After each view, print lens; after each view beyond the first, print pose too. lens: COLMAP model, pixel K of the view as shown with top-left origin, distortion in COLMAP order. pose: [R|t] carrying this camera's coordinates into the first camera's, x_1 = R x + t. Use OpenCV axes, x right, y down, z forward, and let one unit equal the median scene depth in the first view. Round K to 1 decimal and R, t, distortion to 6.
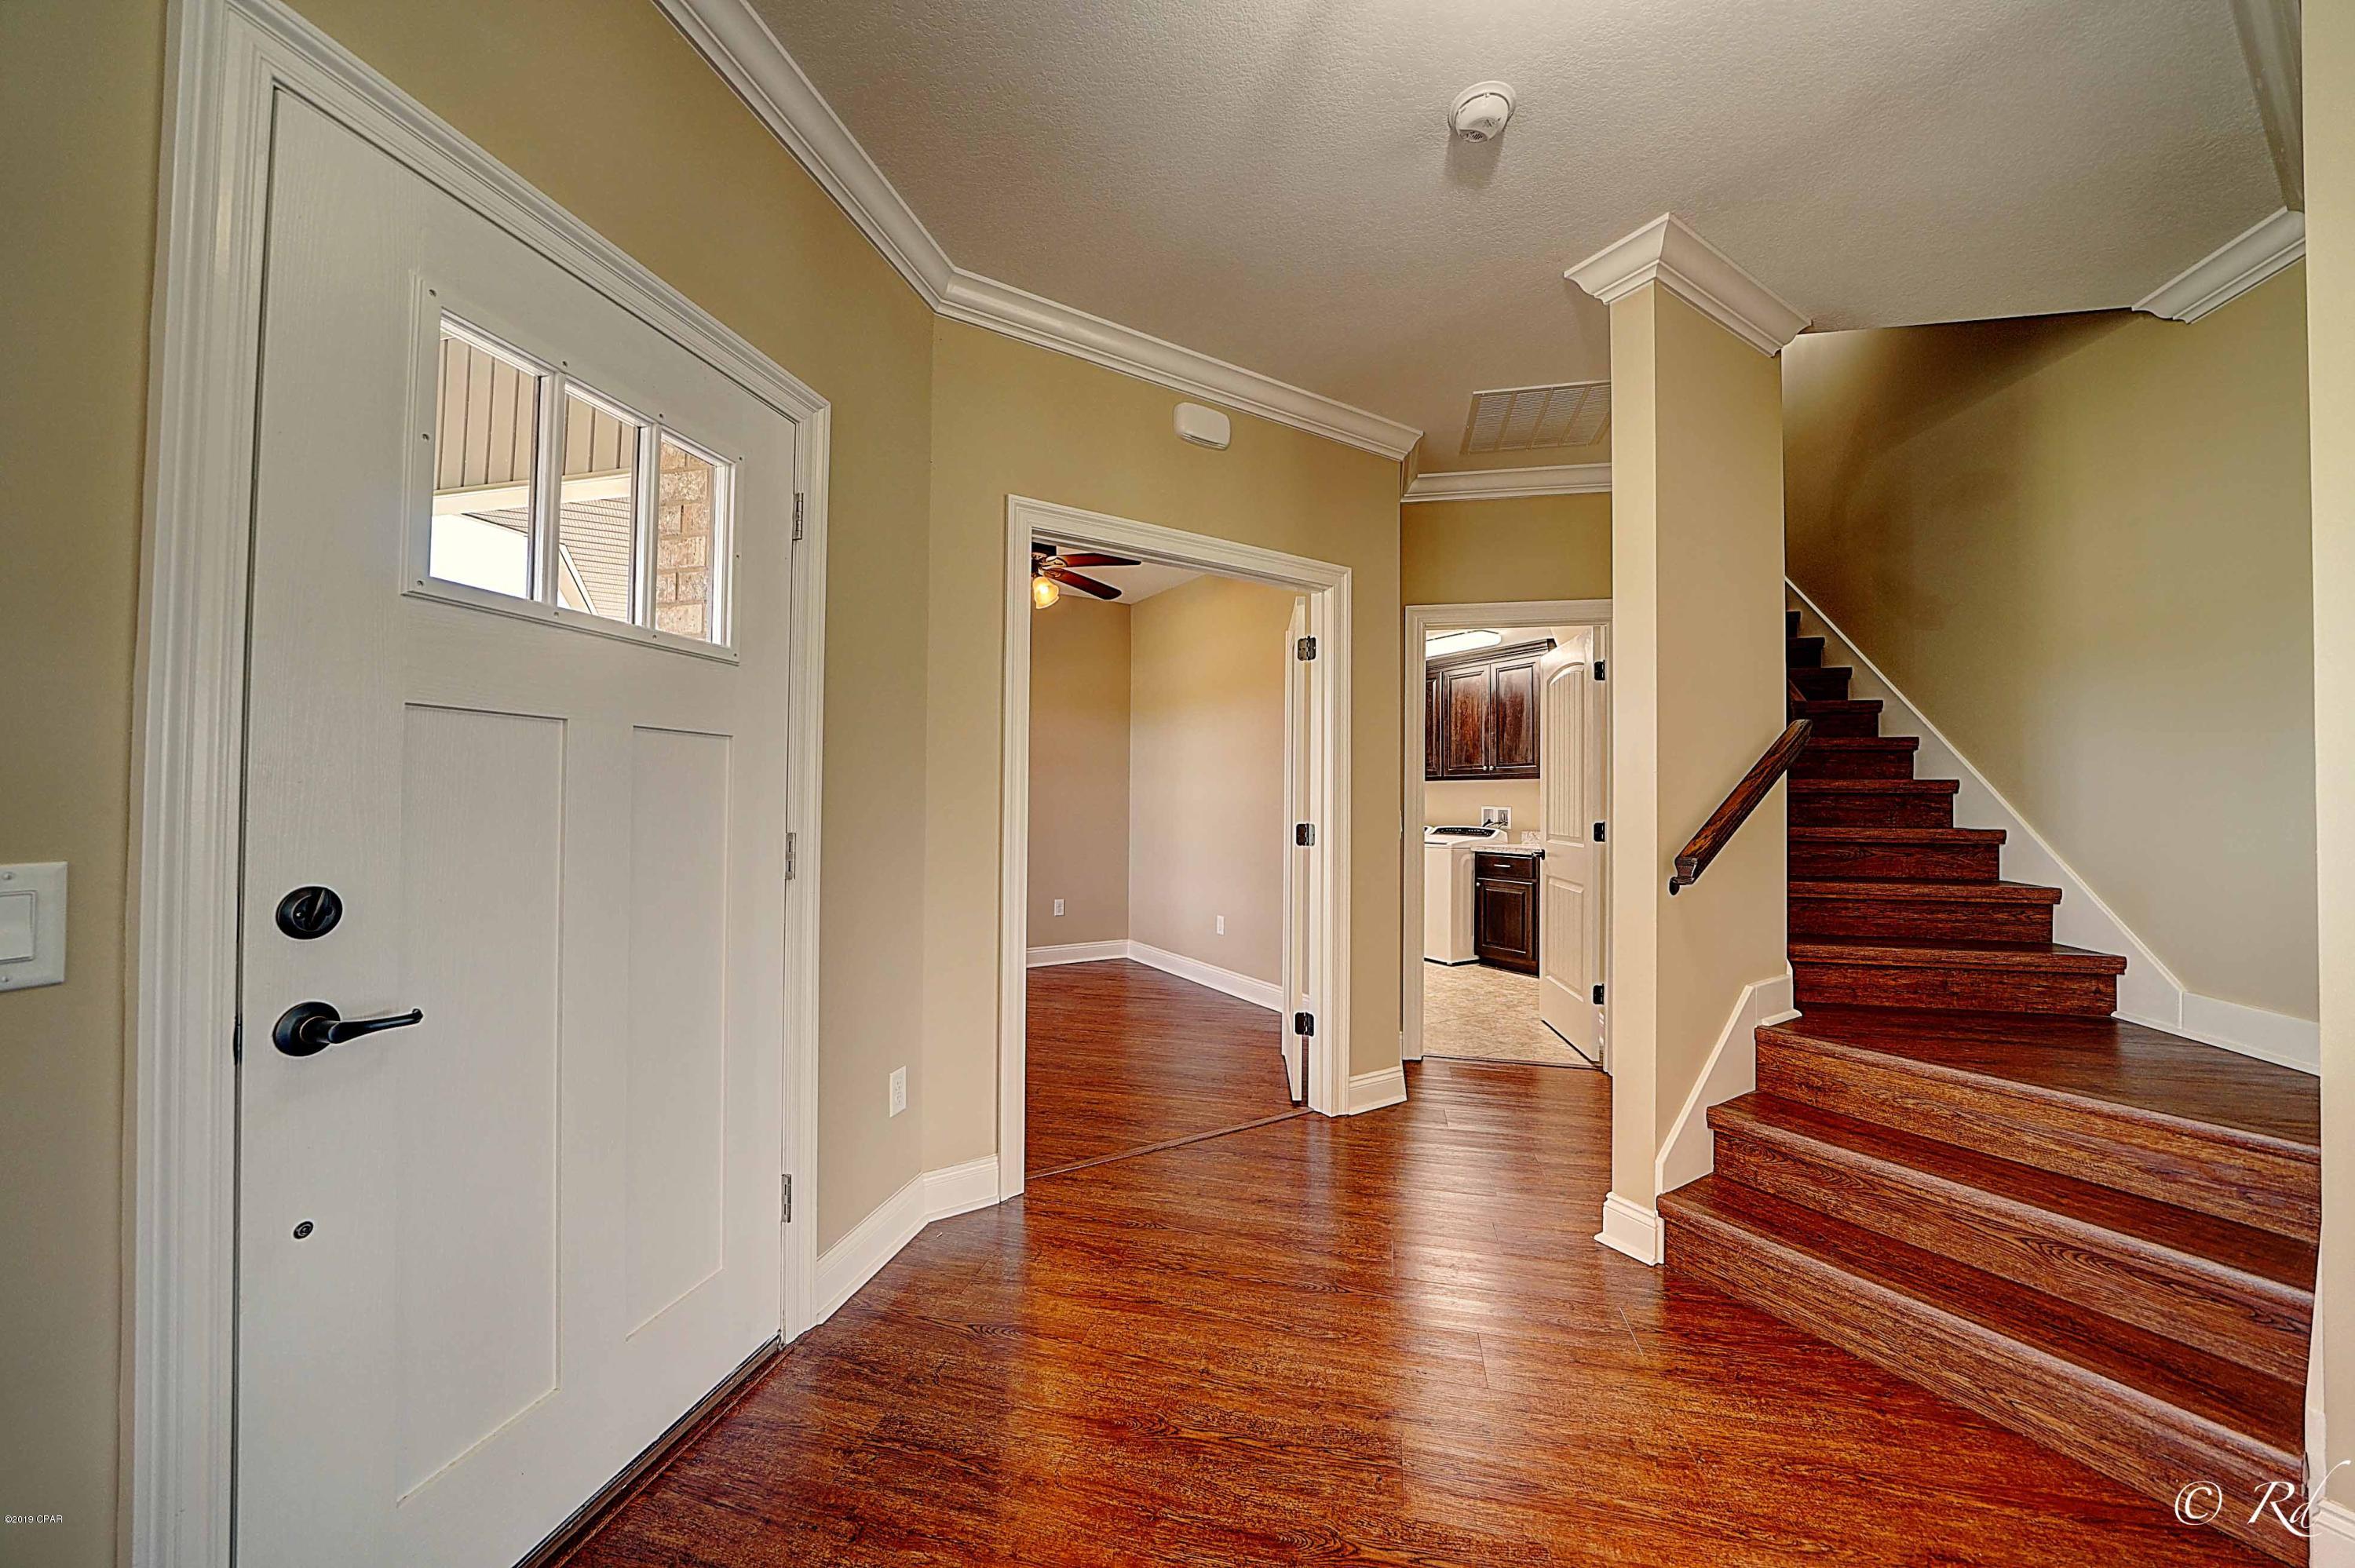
lens RADIAL K [[826.4, 0, 1190.9], [0, 826.4, 785.5], [0, 0, 1]] dist [-0.023352, 0.000203]
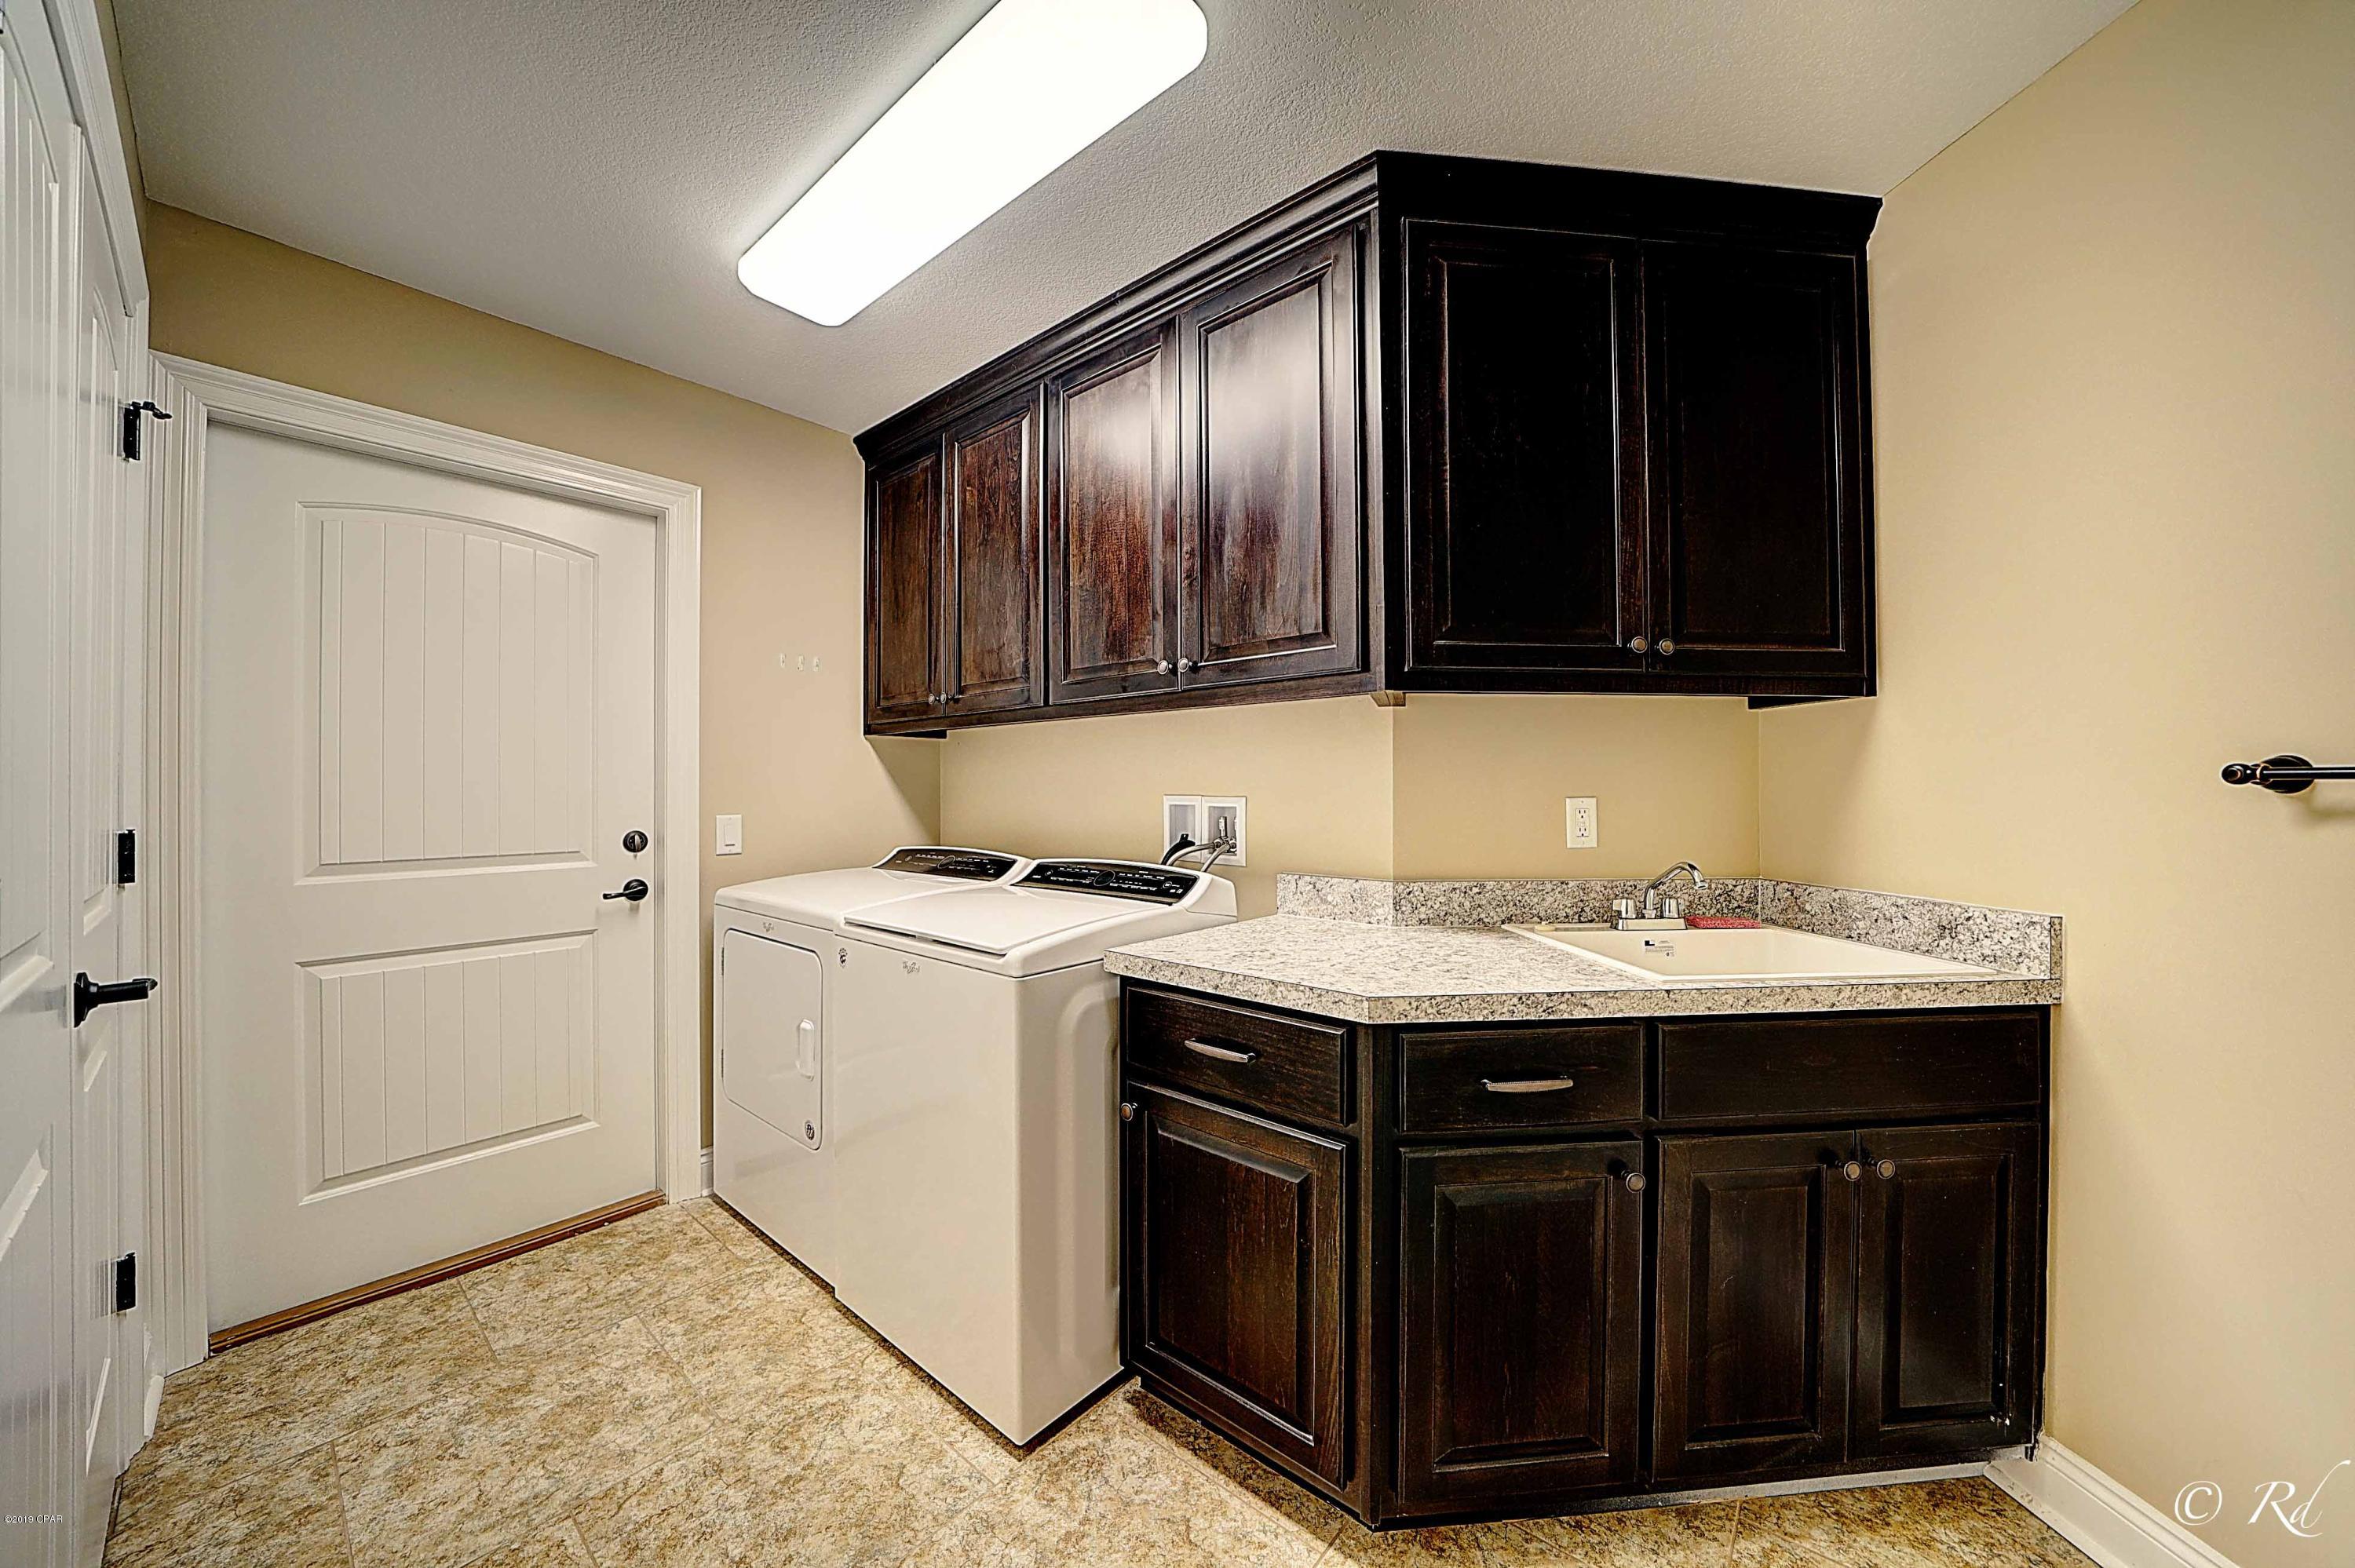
lens RADIAL K [[826.4, 0, 1190.9], [0, 826.4, 785.5], [0, 0, 1]] dist [-0.023352, 0.000203]
pose [[0.949562, -0.009769, 0.313428, 0.655116], [0.005309, 0.999872, 0.015082, 0.040323], [-0.313536, -0.012657, 0.949492, 1.718042]]
